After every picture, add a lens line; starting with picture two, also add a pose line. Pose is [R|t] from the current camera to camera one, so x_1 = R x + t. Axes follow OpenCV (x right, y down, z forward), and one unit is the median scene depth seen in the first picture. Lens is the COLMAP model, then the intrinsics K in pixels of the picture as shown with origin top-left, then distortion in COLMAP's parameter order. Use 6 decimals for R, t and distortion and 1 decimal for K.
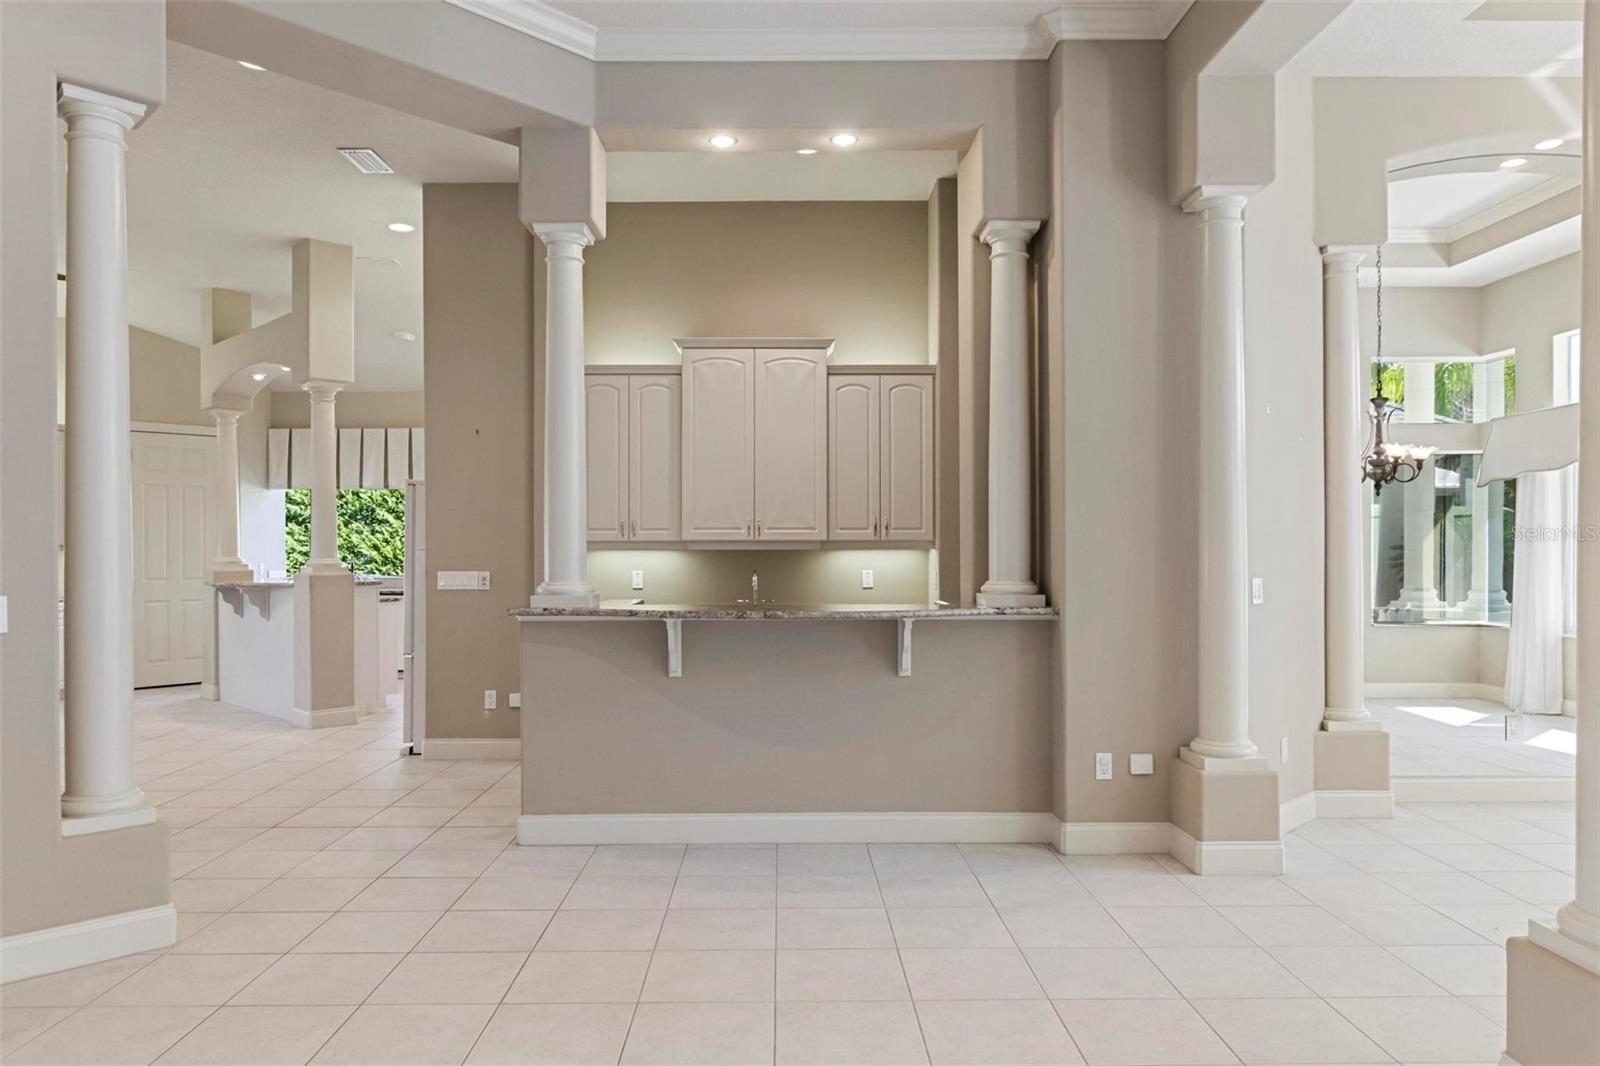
lens RADIAL K [[1061.8, 0, 809.3], [0, 1061.8, 556.1], [0, 0, 1]] dist [-0.021609, 0.001589]
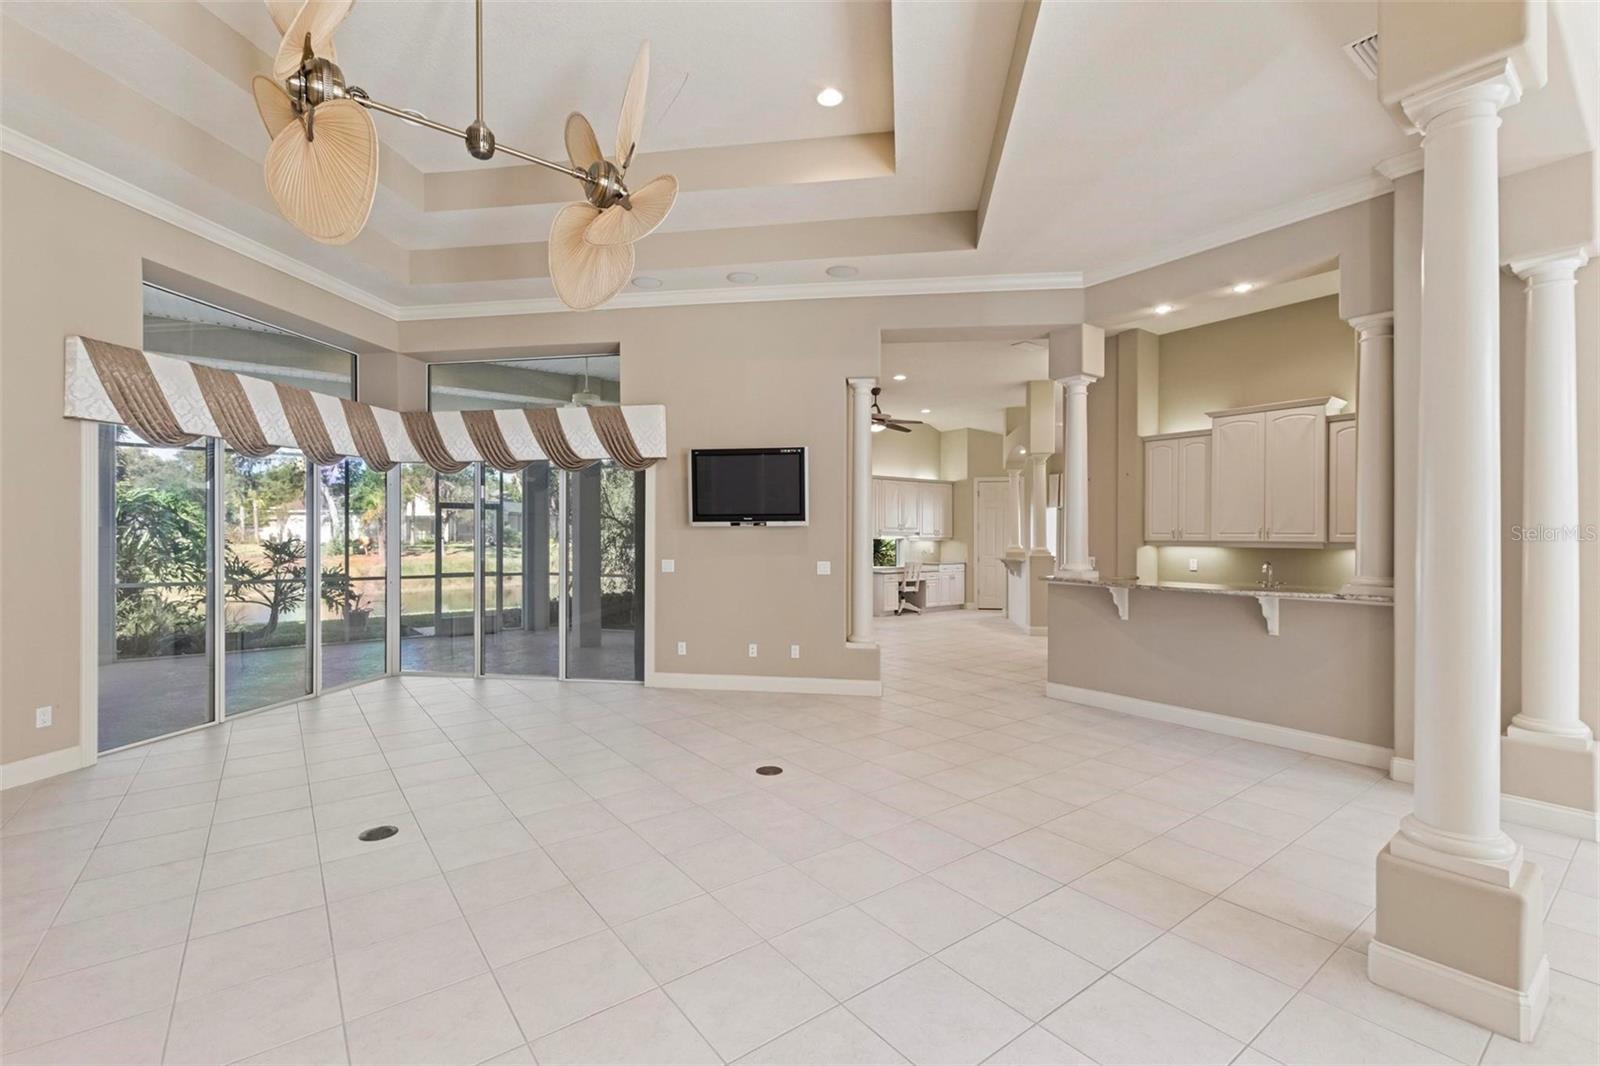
lens RADIAL K [[700.2, 0, 795.7], [0, 700.2, 534.1], [0, 0, 1]] dist [0.004965, -0.000090]
pose [[0.582764, 0.004612, -0.812629, 0.489298], [-0.011823, 0.999926, -0.002804, -0.019510], [0.812556, 0.011242, 0.582775, -0.136458]]
